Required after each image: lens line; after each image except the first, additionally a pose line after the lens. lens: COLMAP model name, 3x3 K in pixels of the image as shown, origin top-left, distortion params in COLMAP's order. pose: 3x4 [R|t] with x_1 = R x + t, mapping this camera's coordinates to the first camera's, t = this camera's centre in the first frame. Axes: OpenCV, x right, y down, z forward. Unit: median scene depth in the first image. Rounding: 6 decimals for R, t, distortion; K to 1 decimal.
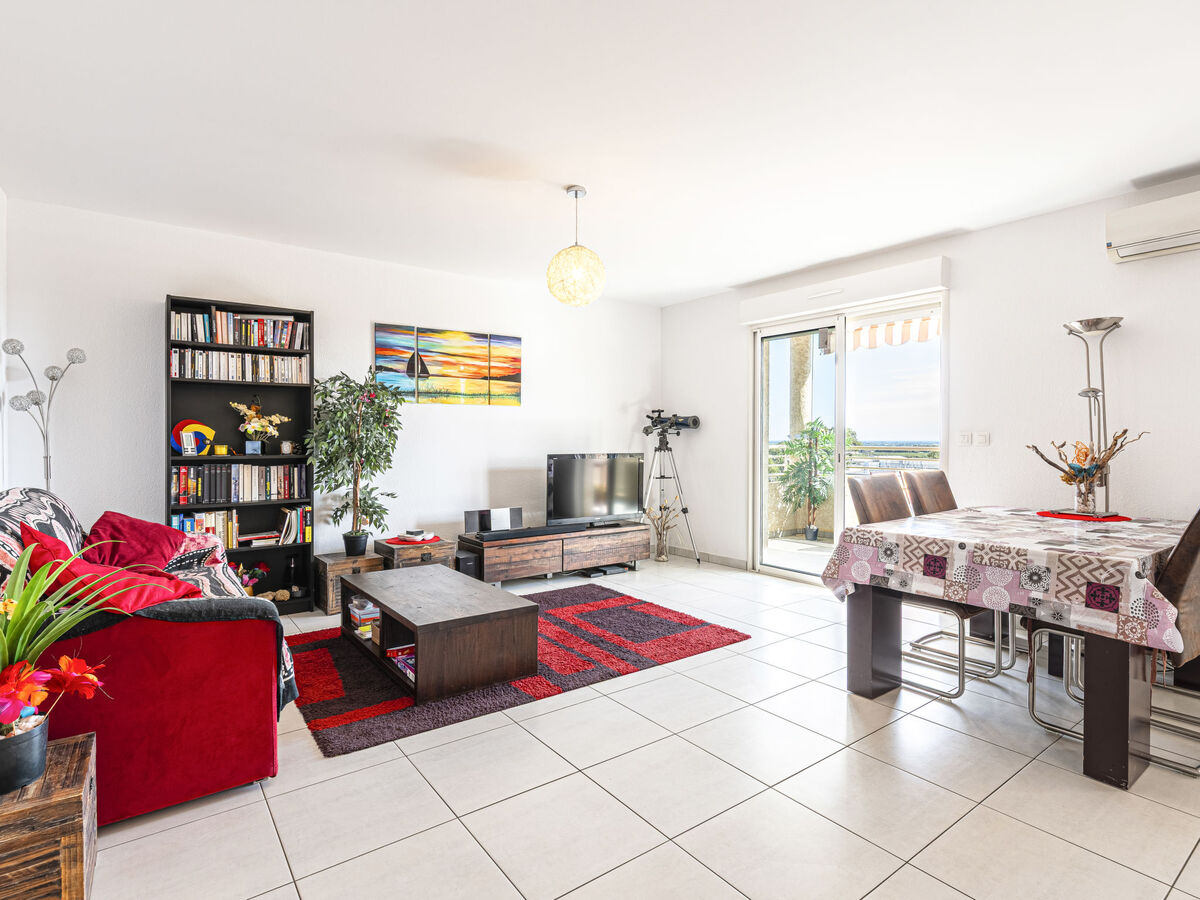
lens RADIAL K [[612.6, 0, 597.0], [0, 612.6, 440.8], [0, 0, 1]] dist [-0.002384, -0.001021]
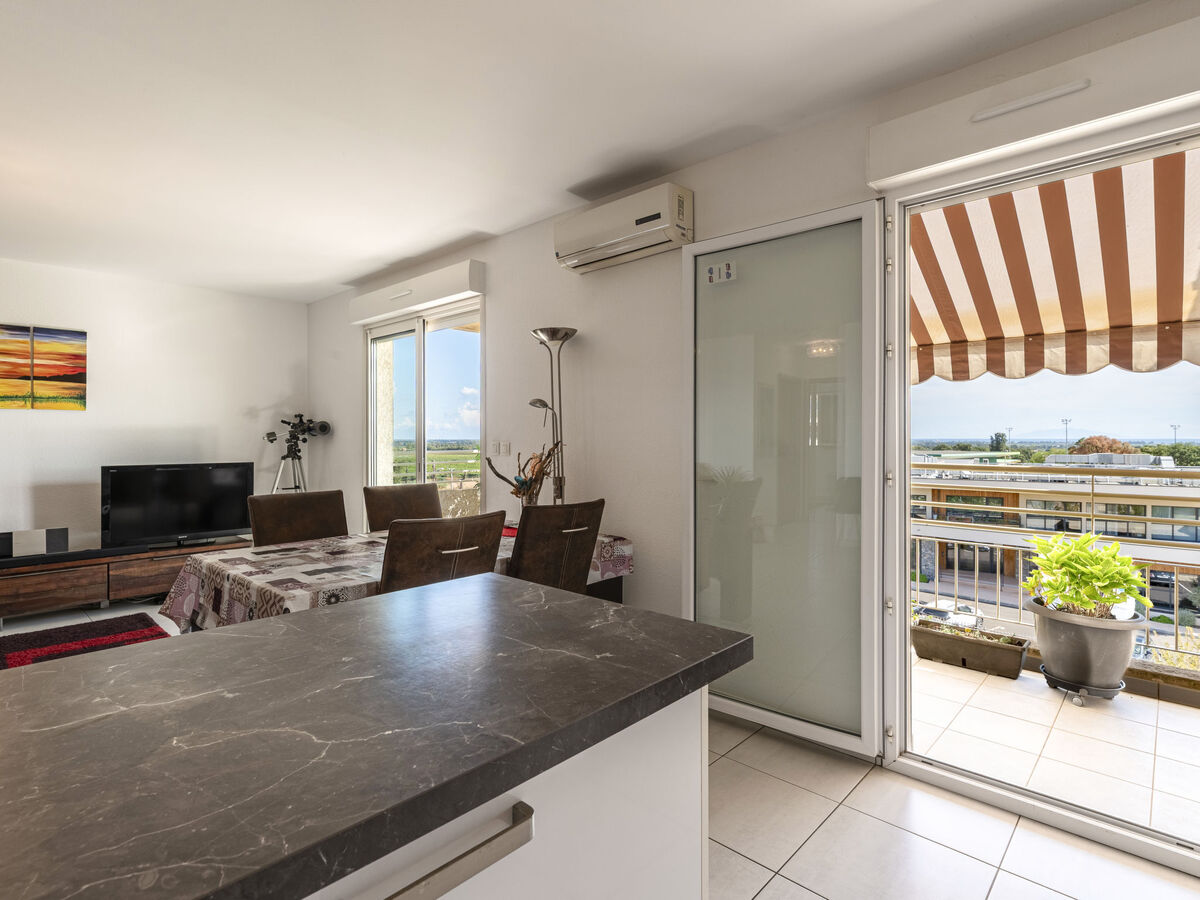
lens RADIAL K [[619.6, 0, 596.7], [0, 619.6, 435.1], [0, 0, 1]] dist [0.003810, 0.000992]
pose [[0.983172, -0.003229, 0.182656, 0.495651], [0.004704, 0.999960, -0.007643, -0.013102], [-0.182624, 0.008373, 0.983147, -0.000691]]
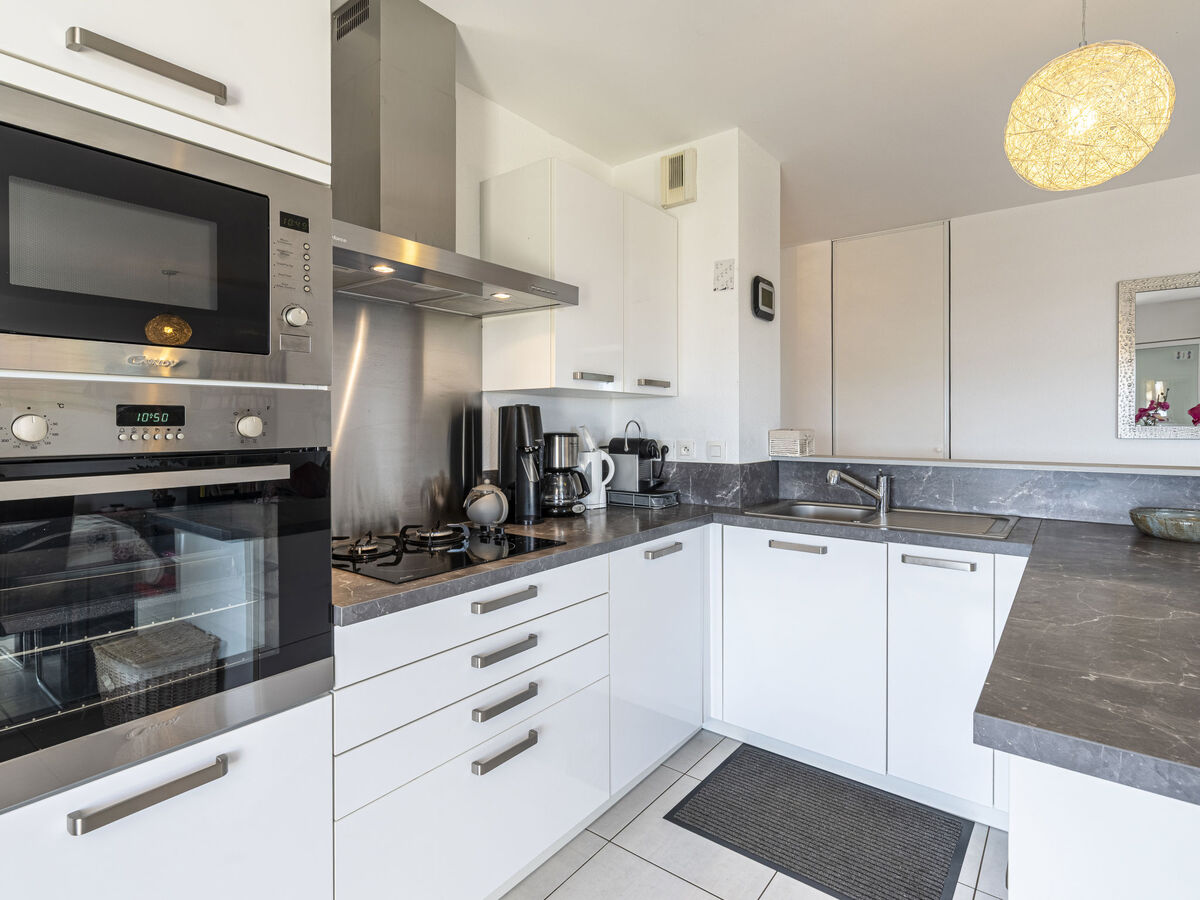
lens RADIAL K [[619.6, 0, 596.7], [0, 619.6, 435.1], [0, 0, 1]] dist [0.003810, 0.000992]
pose [[-0.962980, 0.005403, -0.269518, 0.732523], [-0.002521, 0.999575, 0.029046, -0.024831], [0.269561, 0.028650, -0.962557, 0.335156]]
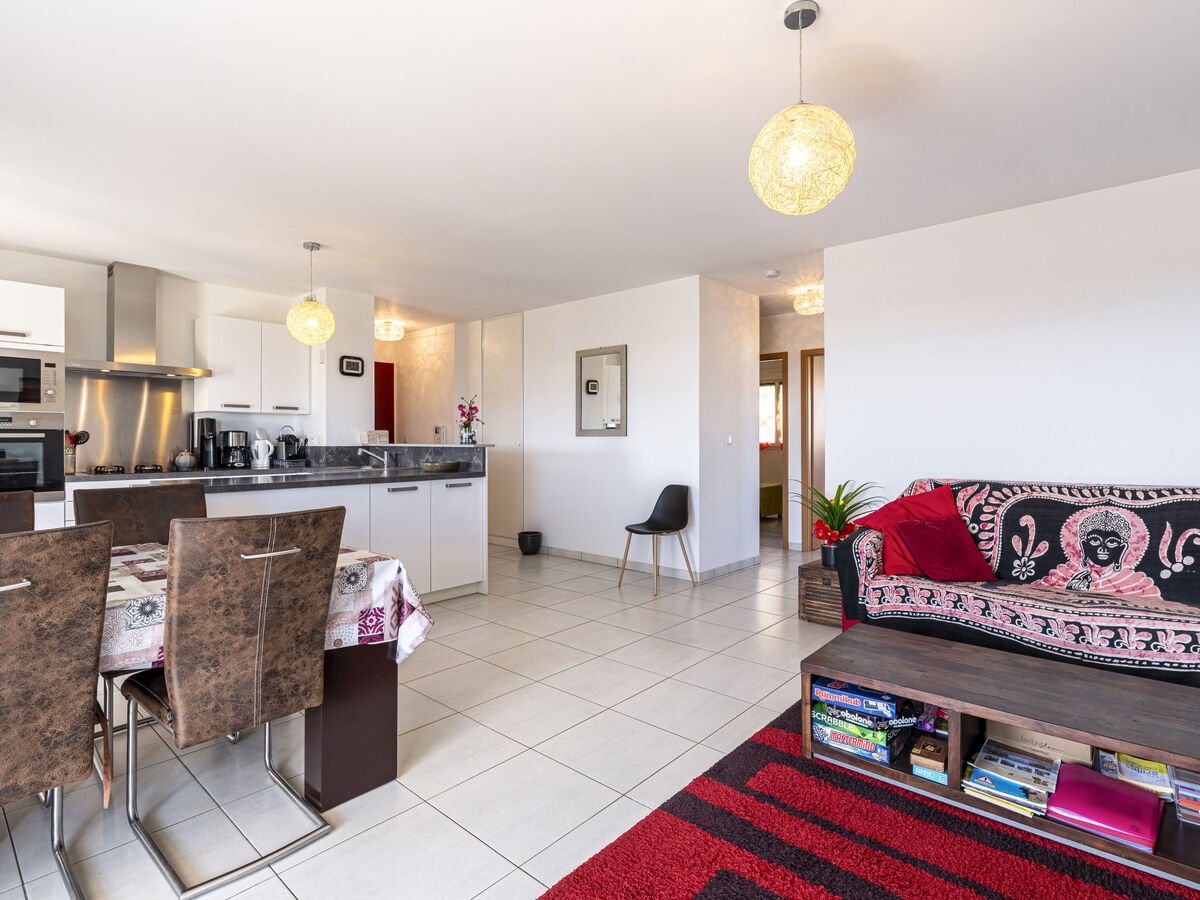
lens RADIAL K [[612.6, 0, 597.0], [0, 612.6, 440.8], [0, 0, 1]] dist [-0.002384, -0.001021]
pose [[-0.978608, 0.000865, -0.205734, 0.202611], [-0.001237, 0.999948, 0.010093, -0.005509], [0.205732, 0.010131, -0.978556, 1.066253]]
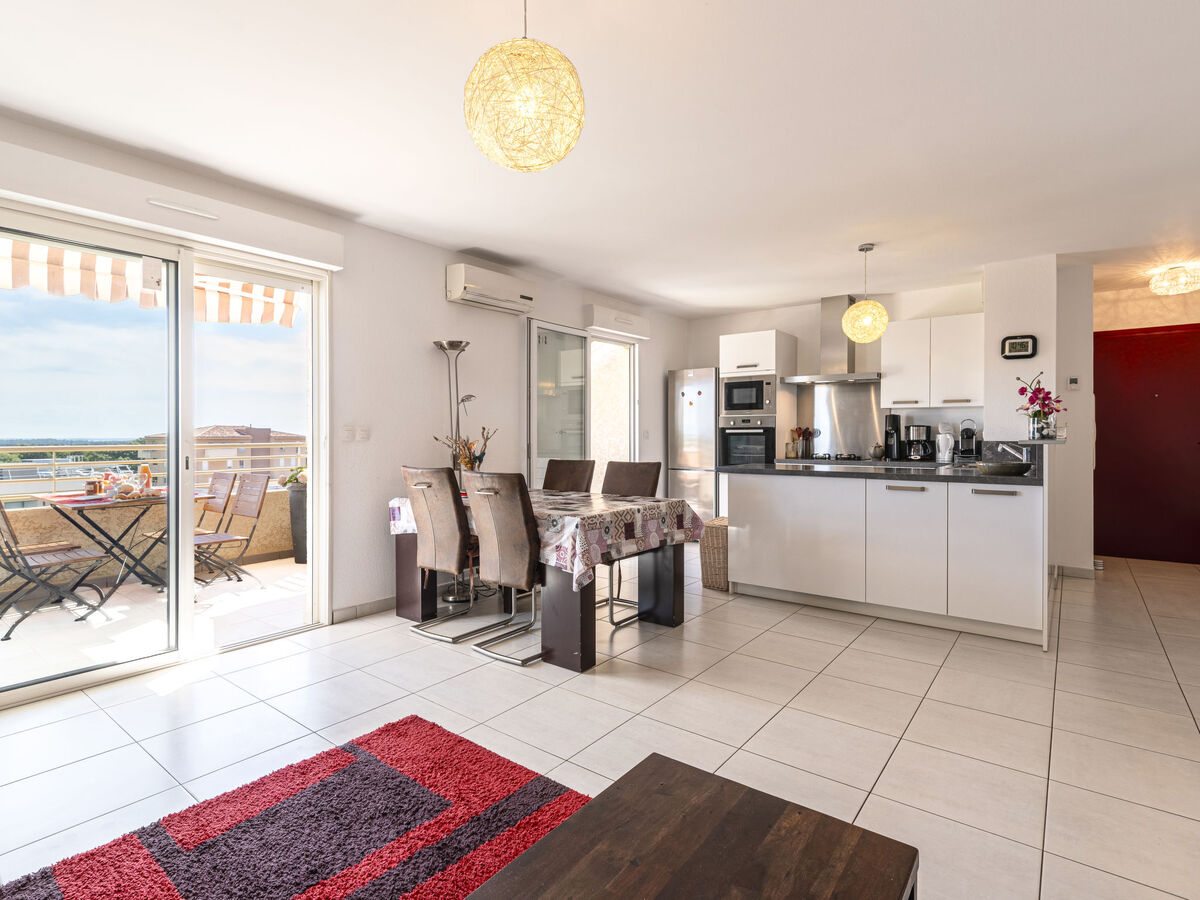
lens RADIAL K [[612.6, 0, 597.0], [0, 612.6, 440.8], [0, 0, 1]] dist [-0.002384, -0.001021]
pose [[-0.262633, -0.009881, 0.964845, -0.365502], [0.008877, 0.999881, 0.012656, -0.002192], [-0.964855, 0.011889, -0.262514, 0.745647]]
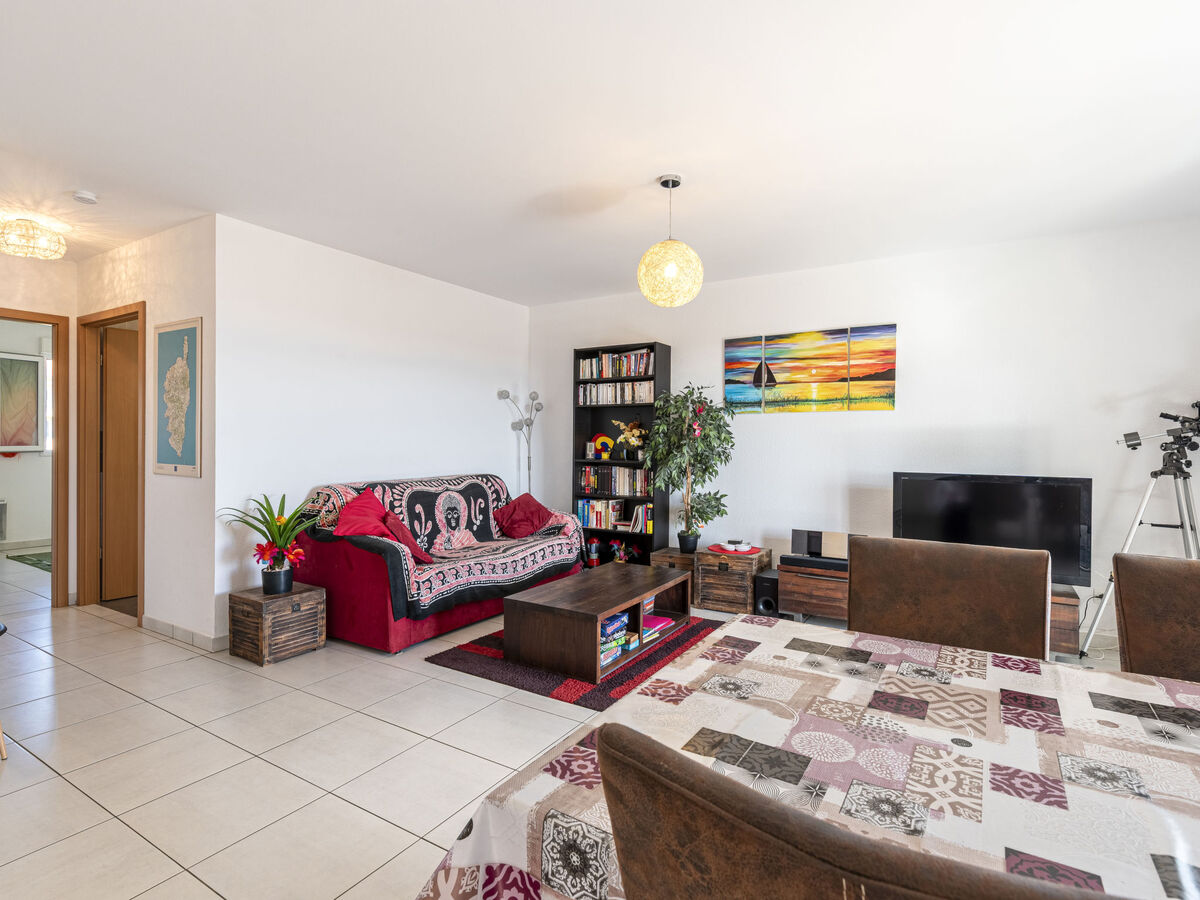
lens RADIAL K [[612.6, 0, 597.0], [0, 612.6, 440.8], [0, 0, 1]] dist [-0.002384, -0.001021]
pose [[0.371180, 0.001677, -0.928559, 0.544026], [-0.011518, 0.999930, -0.002798, -0.011617], [0.928489, 0.011734, 0.371174, 0.402215]]
